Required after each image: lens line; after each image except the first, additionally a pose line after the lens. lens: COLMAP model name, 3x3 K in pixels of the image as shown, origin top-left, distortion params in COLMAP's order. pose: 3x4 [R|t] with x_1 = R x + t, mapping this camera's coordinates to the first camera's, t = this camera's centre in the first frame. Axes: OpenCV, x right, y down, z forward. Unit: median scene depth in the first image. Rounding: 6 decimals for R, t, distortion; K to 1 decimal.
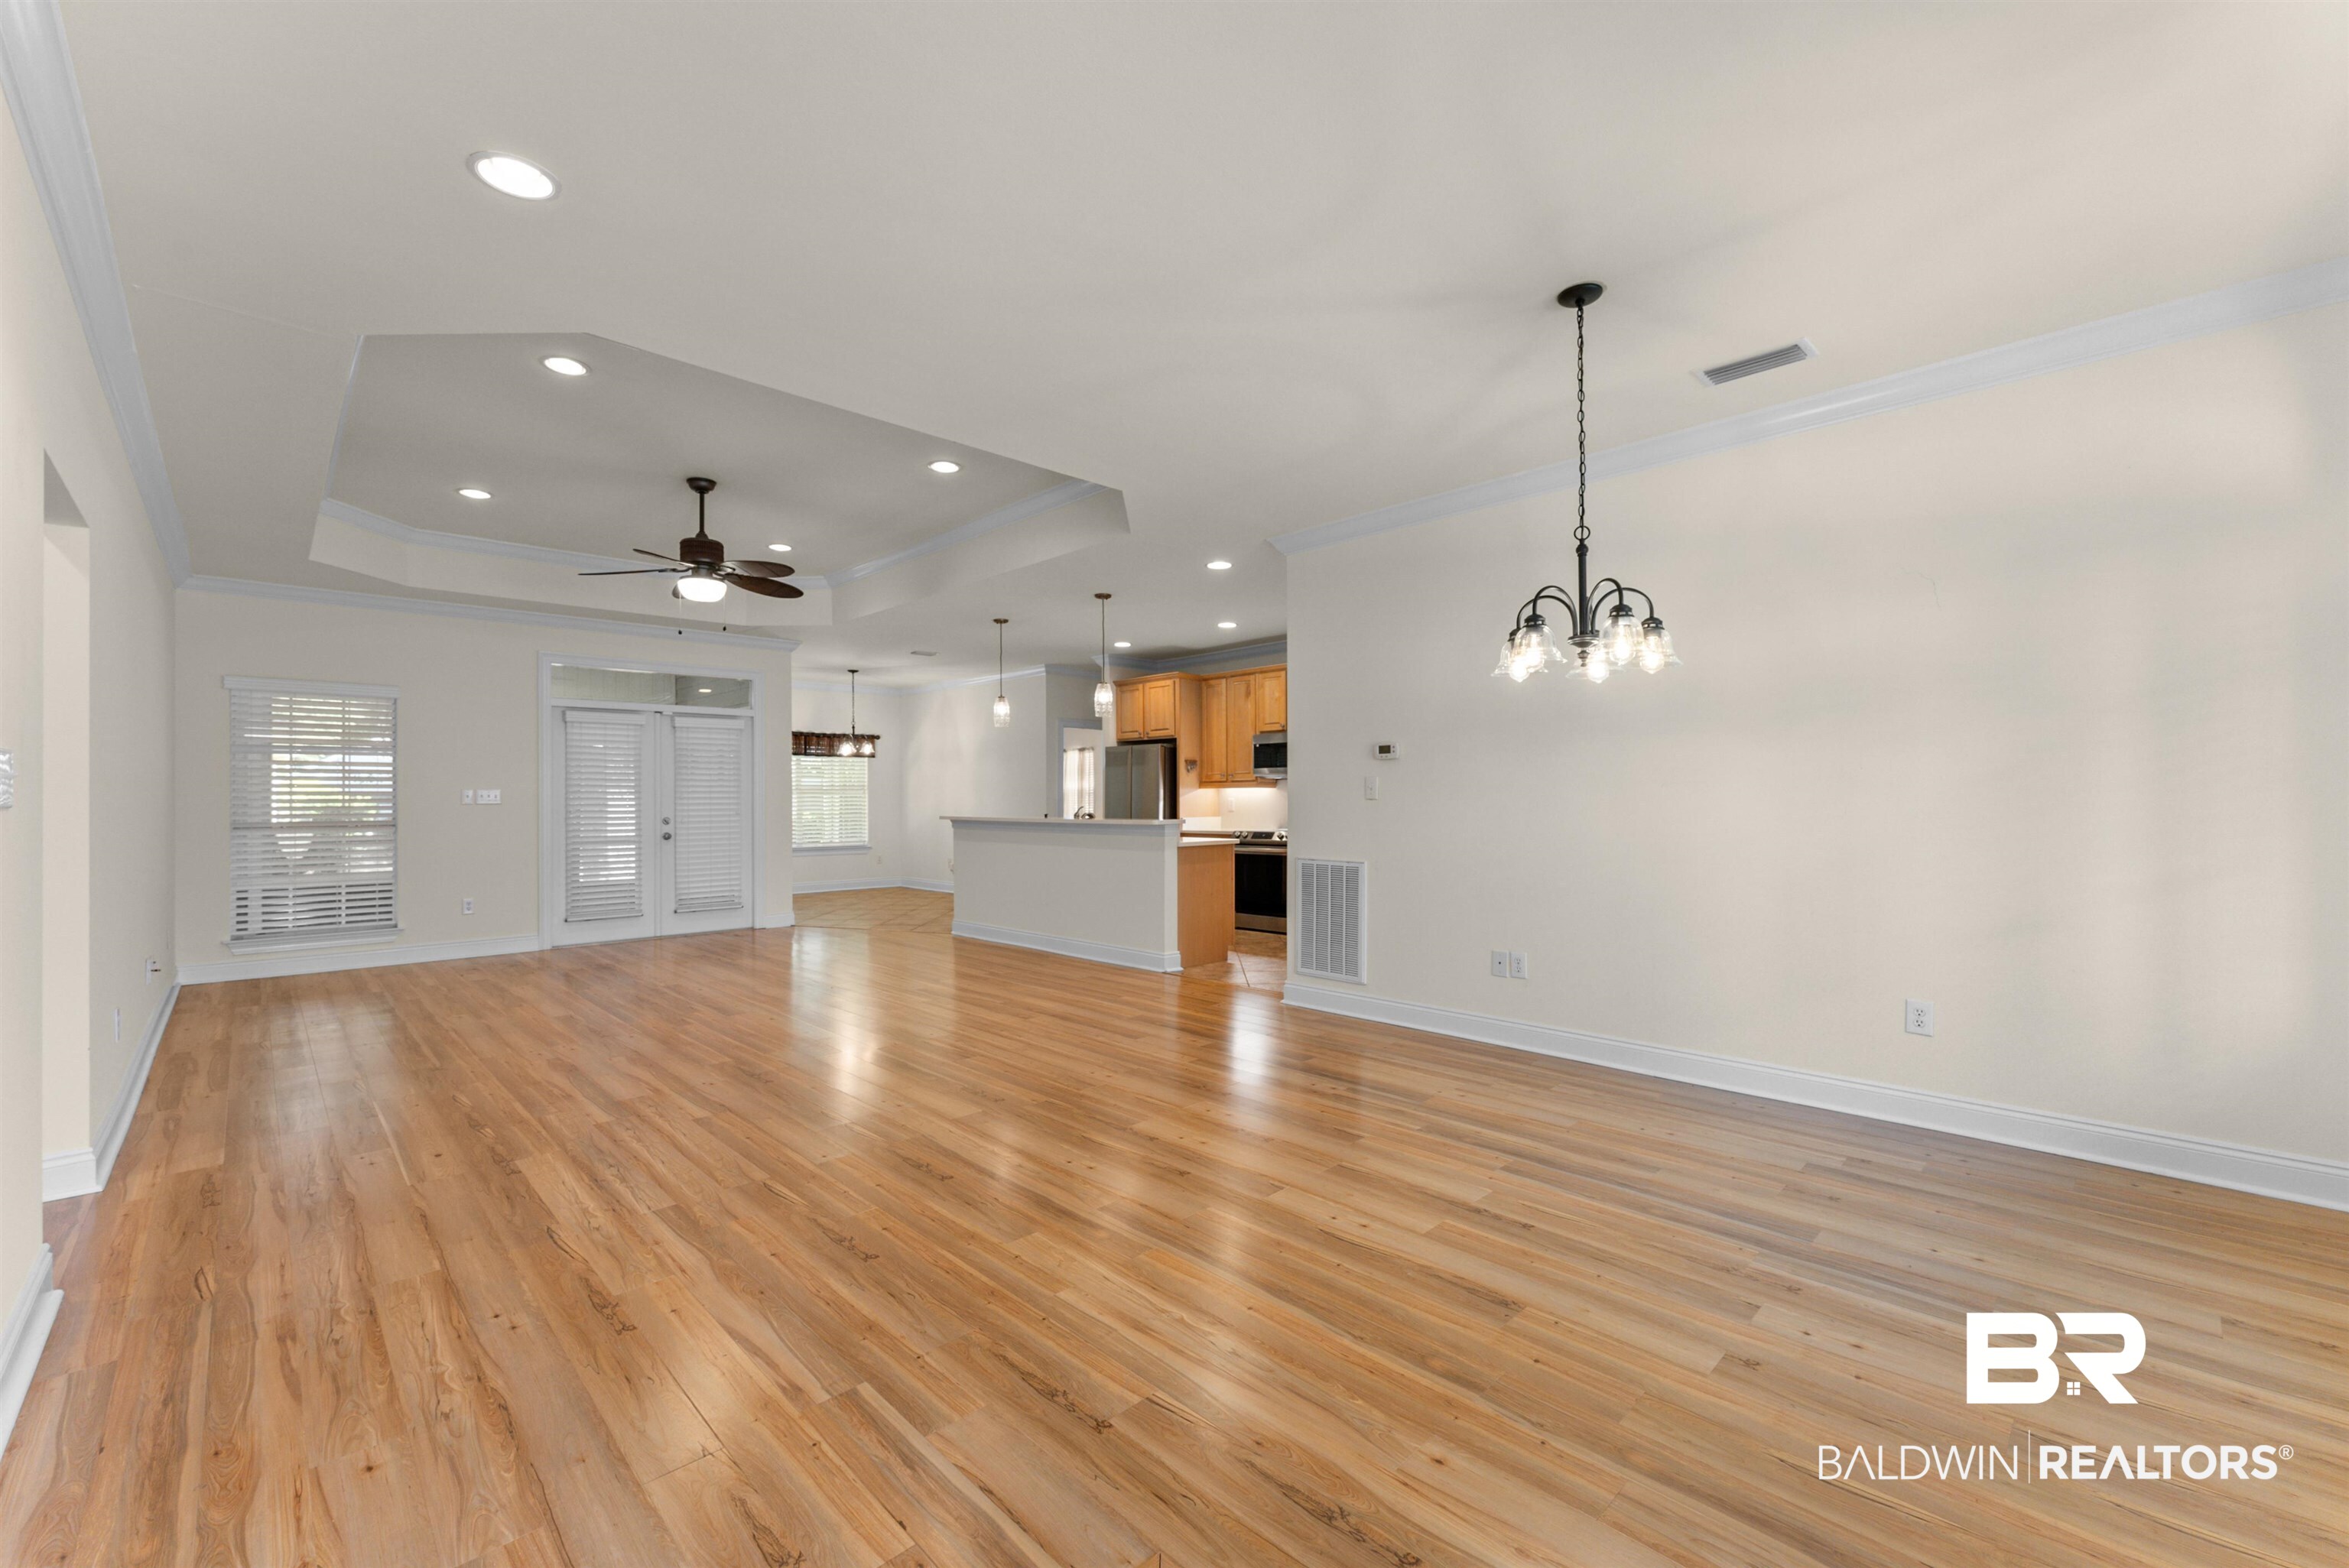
lens RADIAL K [[953.0, 0, 1164.4], [0, 953.0, 793.7], [0, 0, 1]] dist [0.003330, -0.000284]
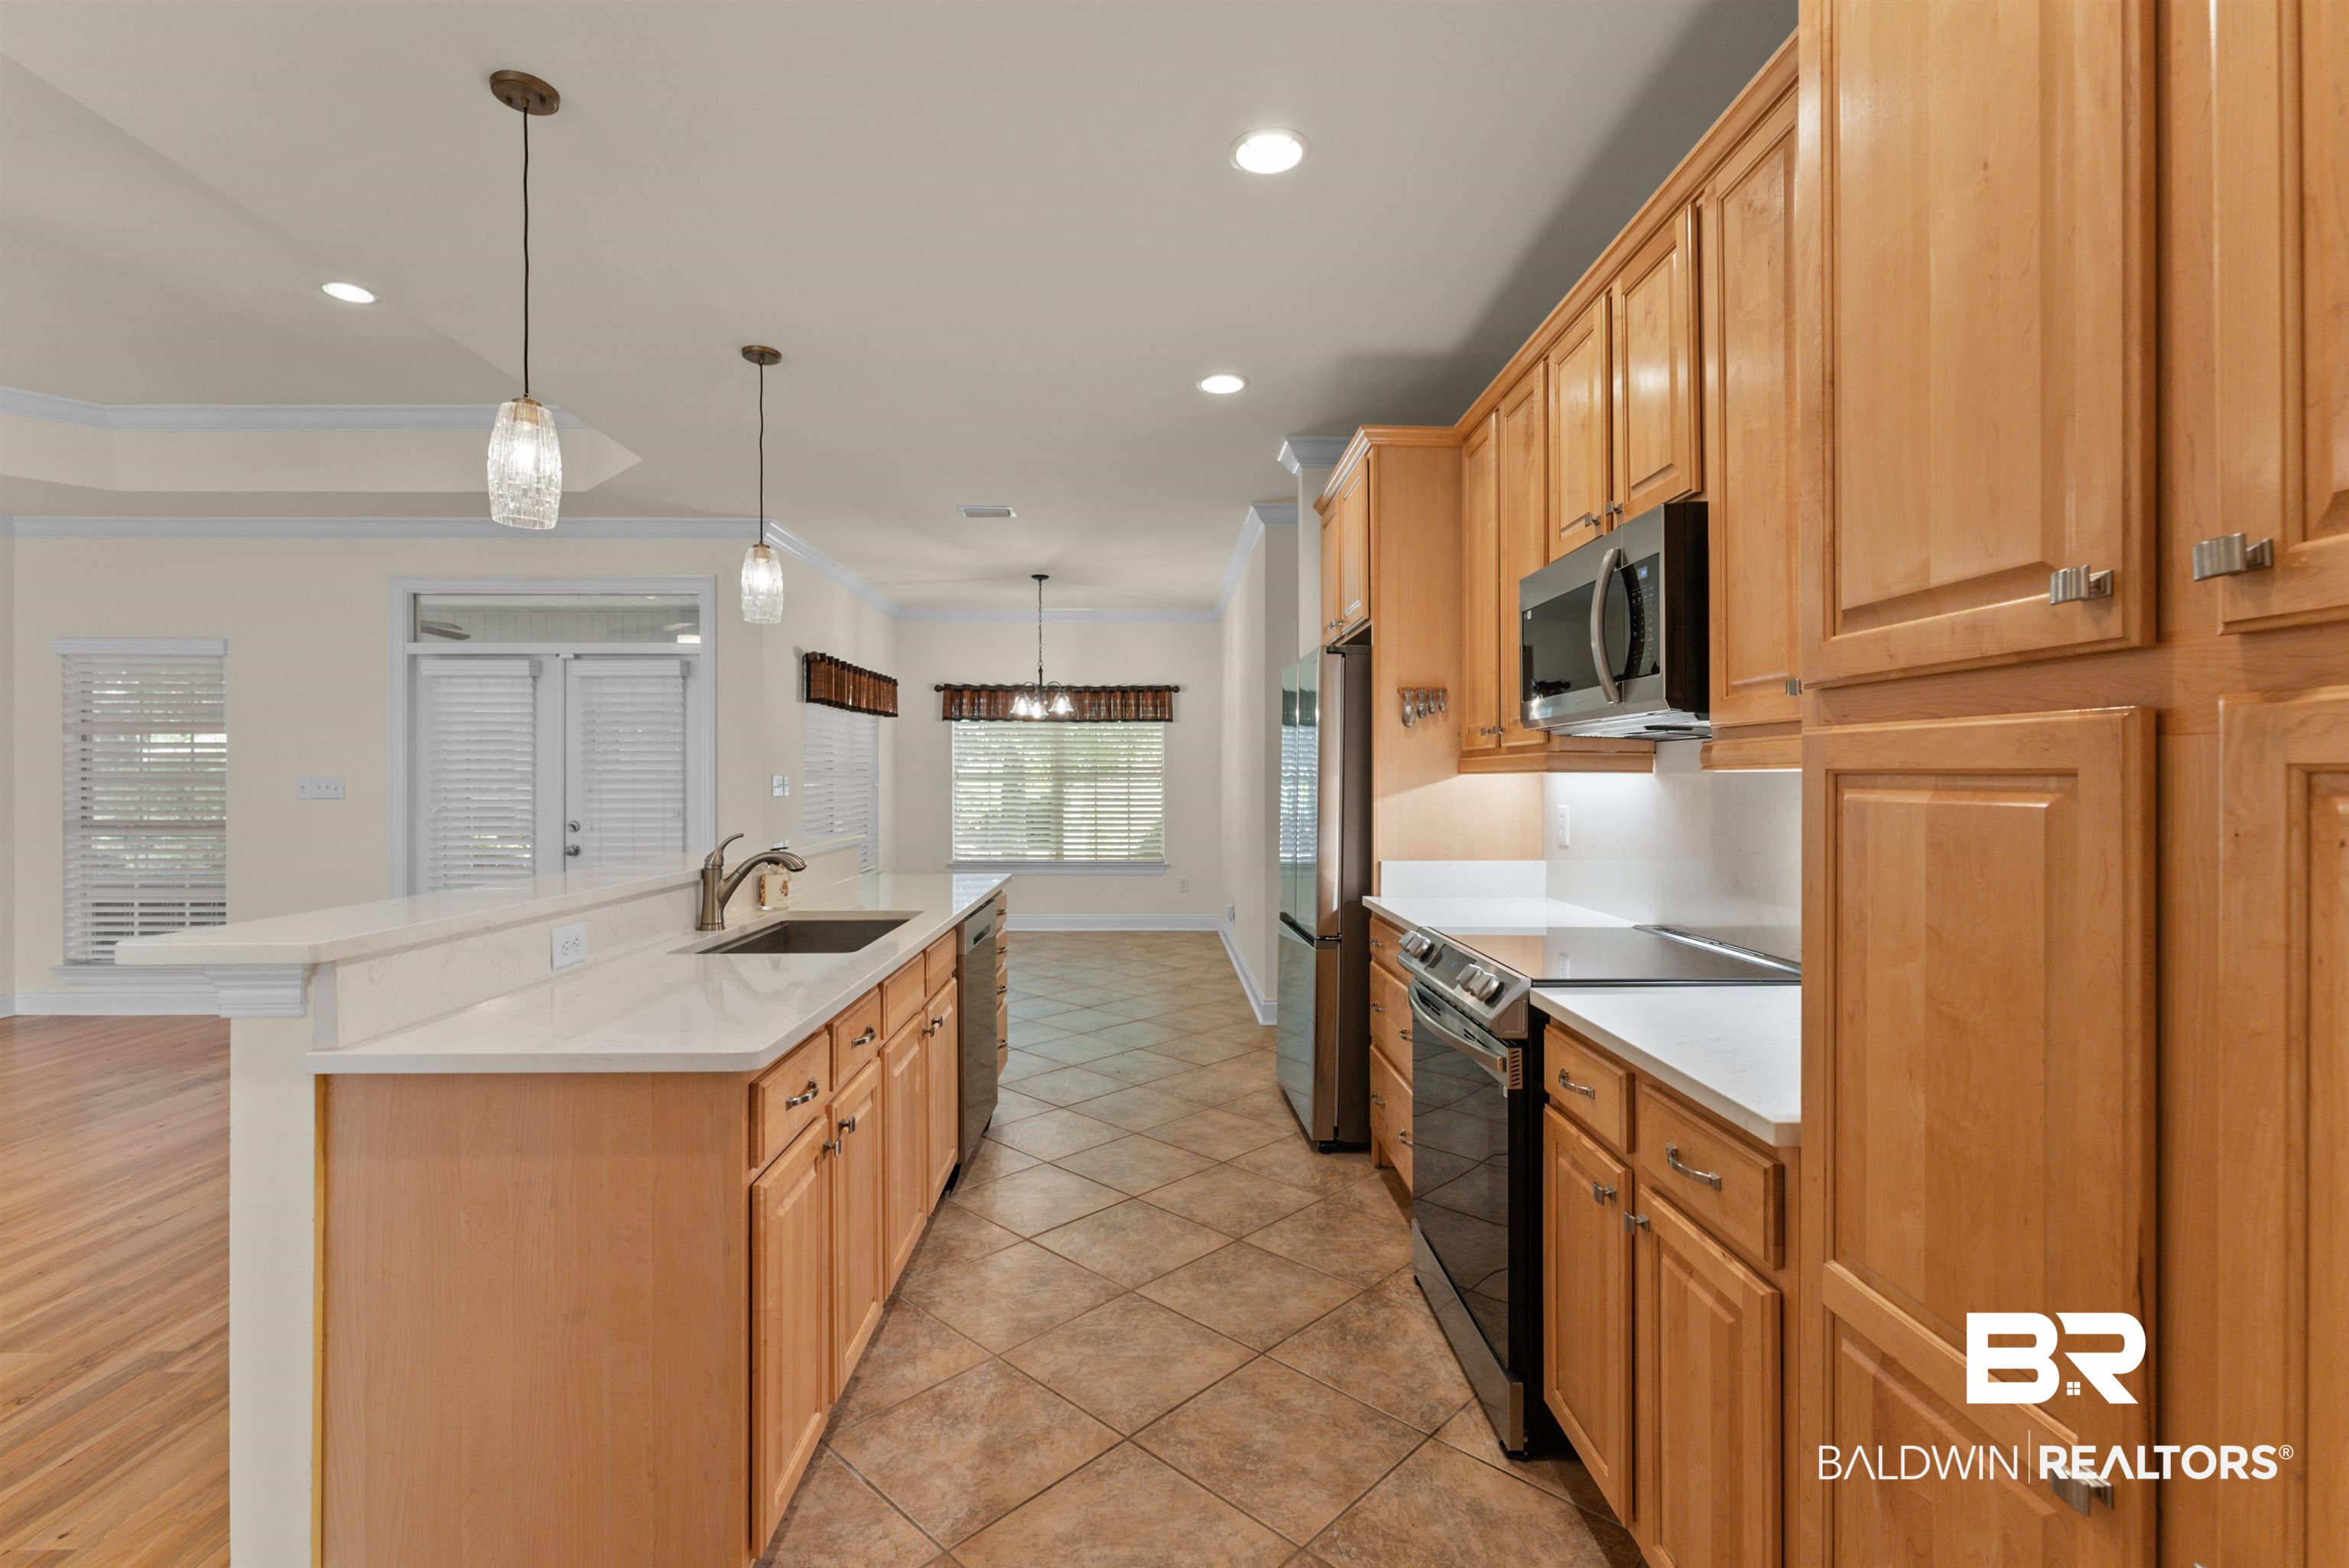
lens RADIAL K [[1021.8, 0, 1183.4], [0, 1021.8, 778.4], [0, 0, 1]] dist [-0.001998, 0.000089]
pose [[0.730110, 0.002855, -0.683324, 0.544638], [-0.000593, 0.999994, 0.003546, -0.013738], [0.683330, -0.002184, 0.730107, 1.800338]]
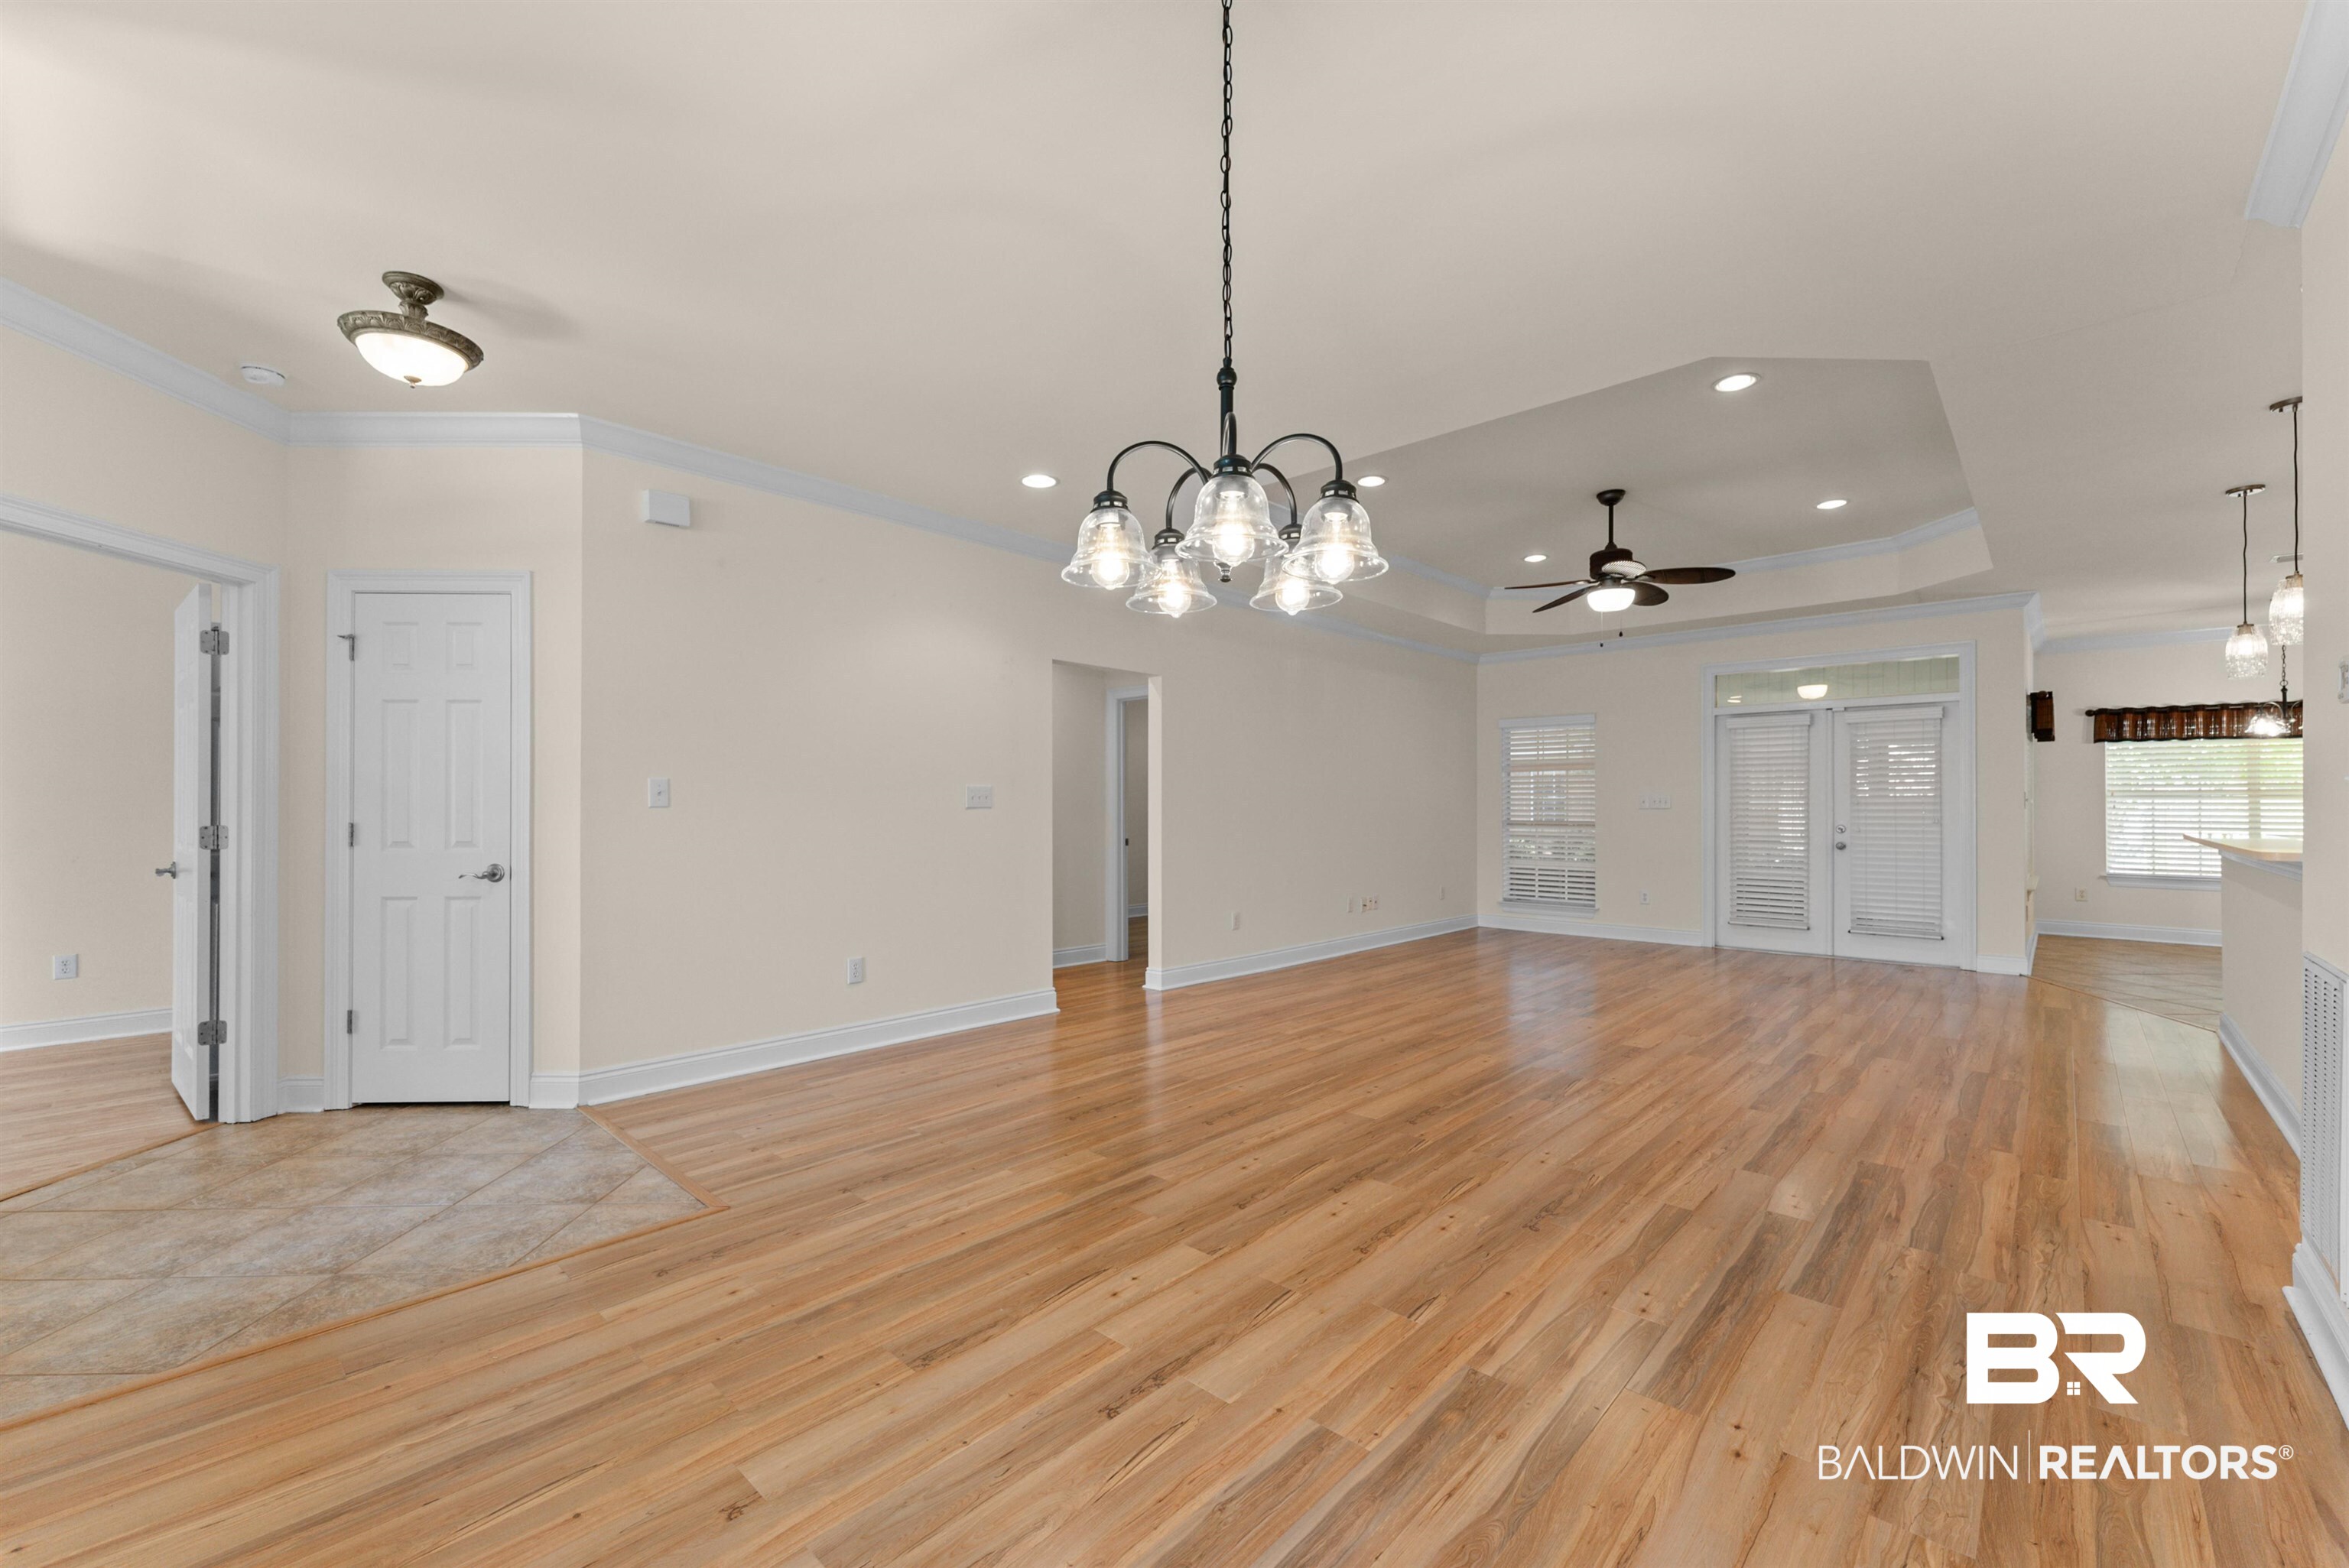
lens RADIAL K [[953.0, 0, 1166.5], [0, 953.0, 800.0], [0, 0, 1]] dist [0.003330, -0.000284]
pose [[0.049852, -0.001226, -0.998756, 0.797881], [0.004338, 0.999990, -0.001011, -0.001023], [0.998747, -0.004283, 0.049857, 0.736311]]
